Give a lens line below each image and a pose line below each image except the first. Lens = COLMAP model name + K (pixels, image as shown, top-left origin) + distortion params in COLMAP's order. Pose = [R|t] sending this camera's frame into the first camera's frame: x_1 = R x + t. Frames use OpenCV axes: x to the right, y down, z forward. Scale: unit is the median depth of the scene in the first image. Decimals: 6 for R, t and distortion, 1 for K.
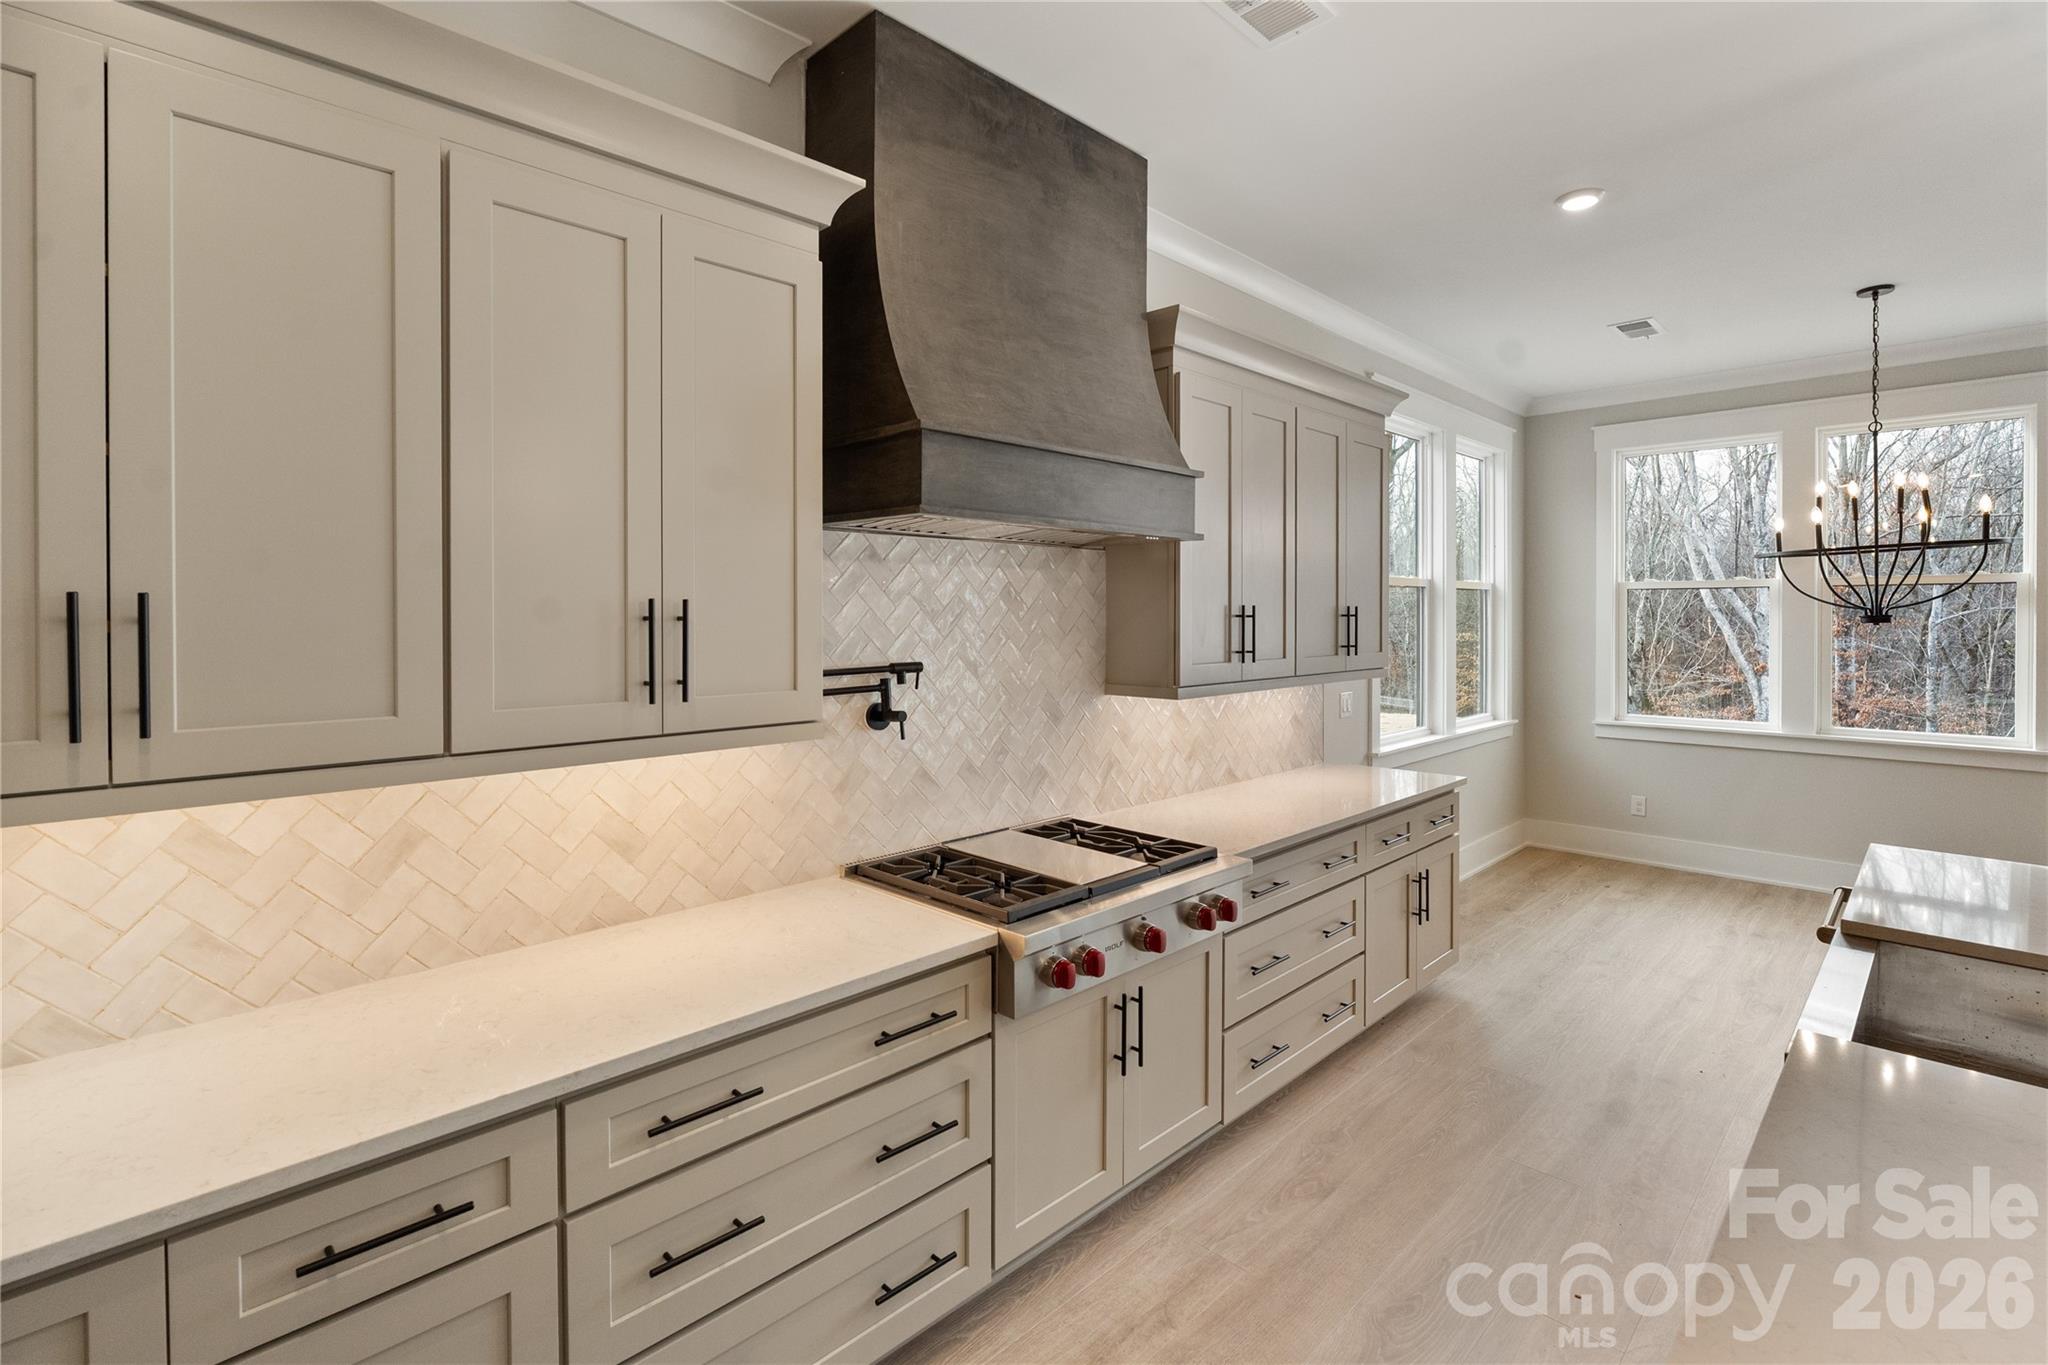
lens RADIAL K [[943.1, 0, 999.4], [0, 943.1, 619.2], [0, 0, 1]] dist [-0.003316, -0.000325]
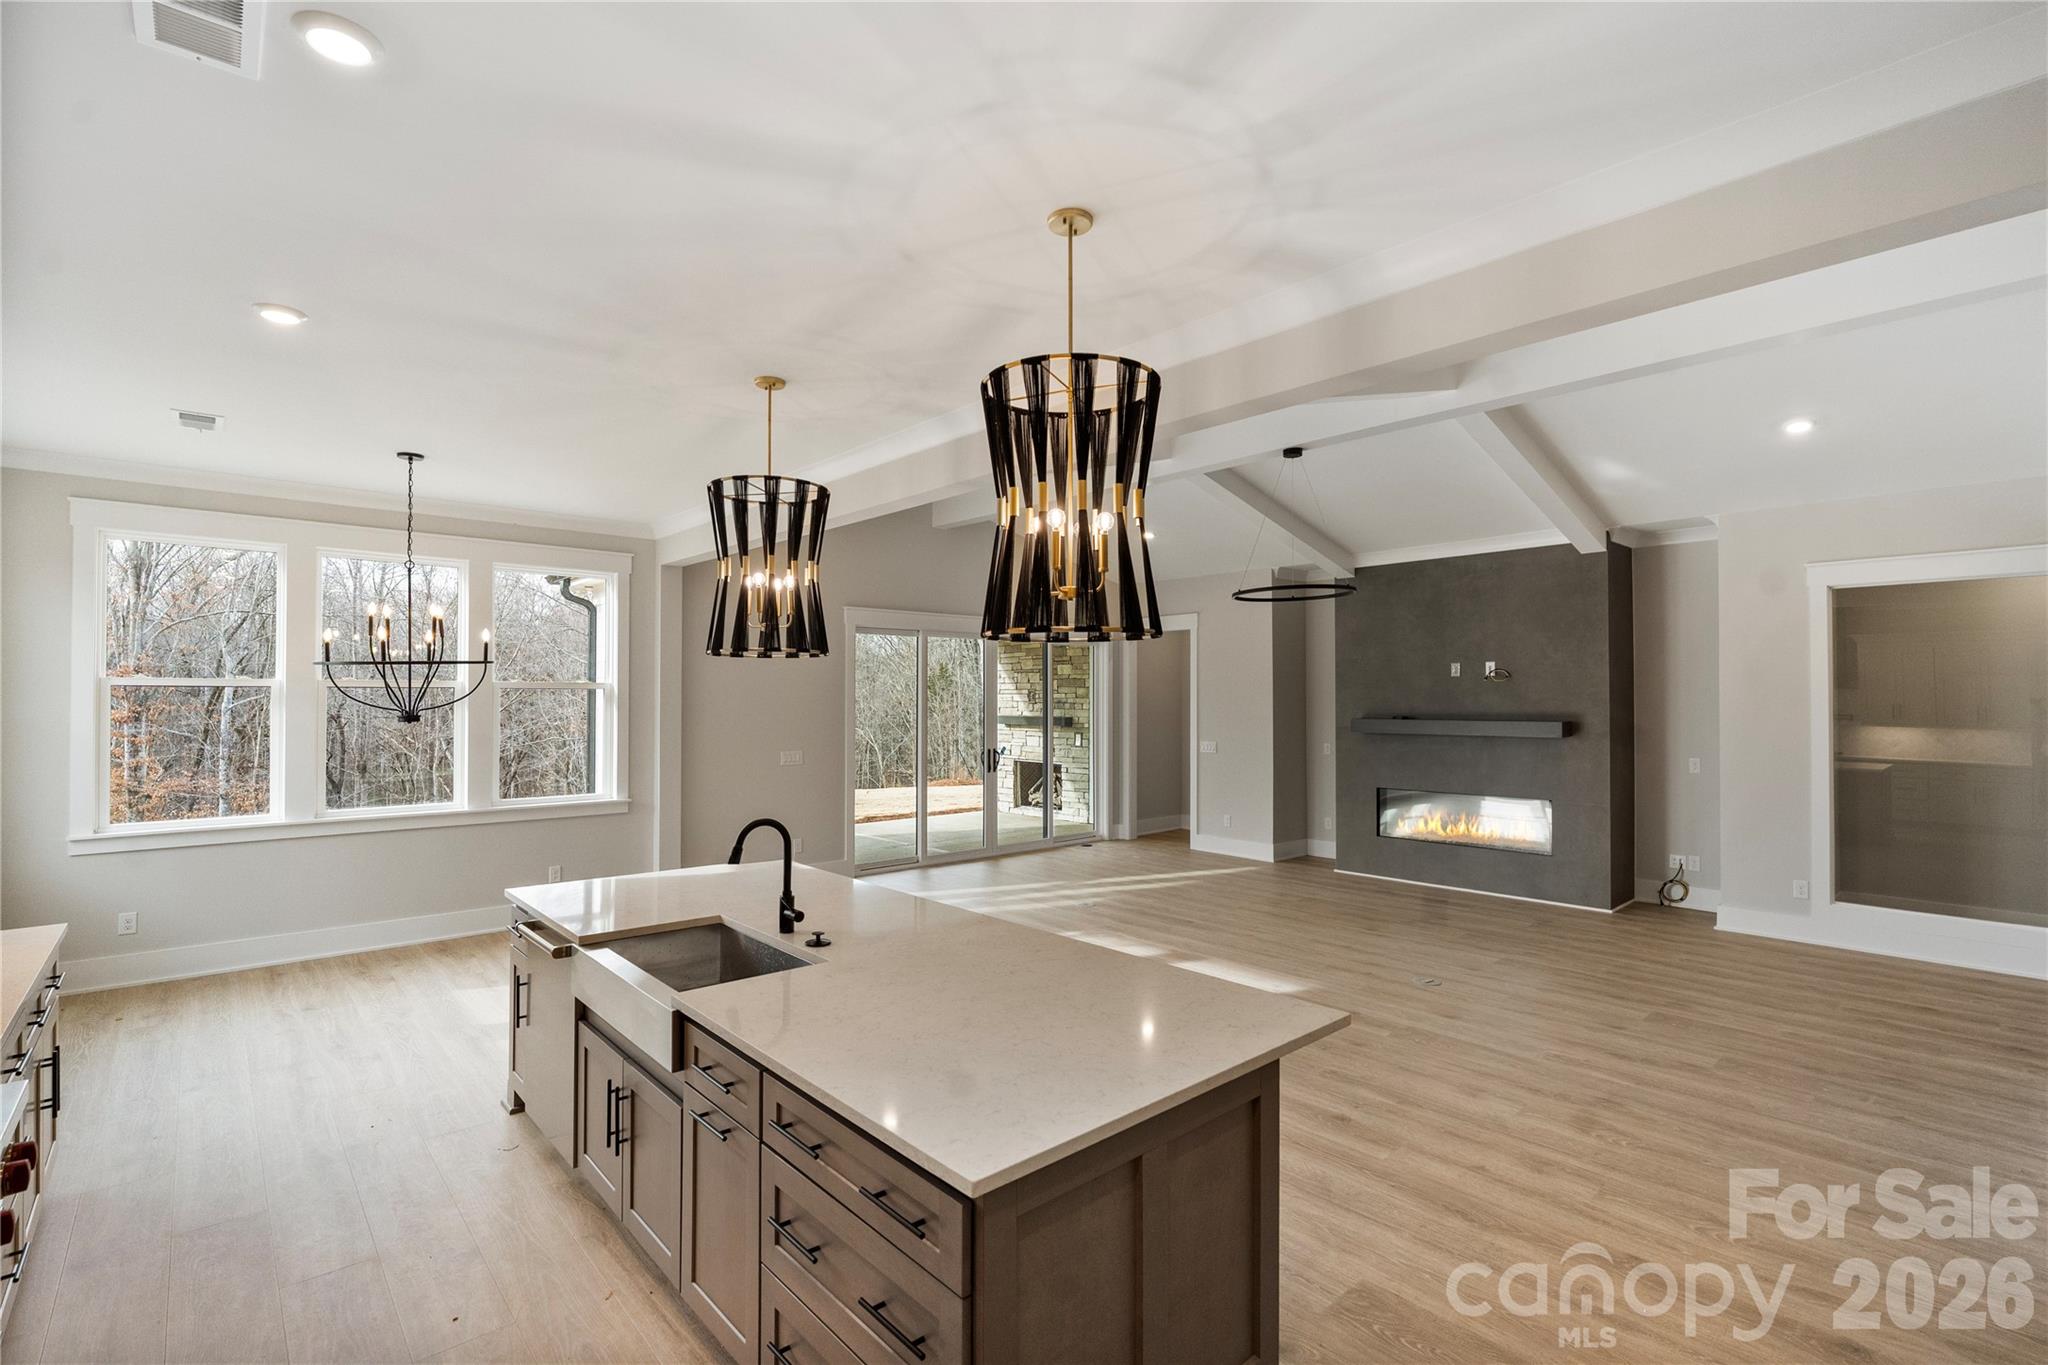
lens RADIAL K [[943.1, 0, 1024.7], [0, 943.1, 686.5], [0, 0, 1]] dist [-0.003316, -0.000325]
pose [[0.052152, 0.011564, 0.998572, -0.284327], [0.004071, 0.999922, -0.011792, -0.026071], [-0.998631, 0.004680, 0.052101, 0.125968]]
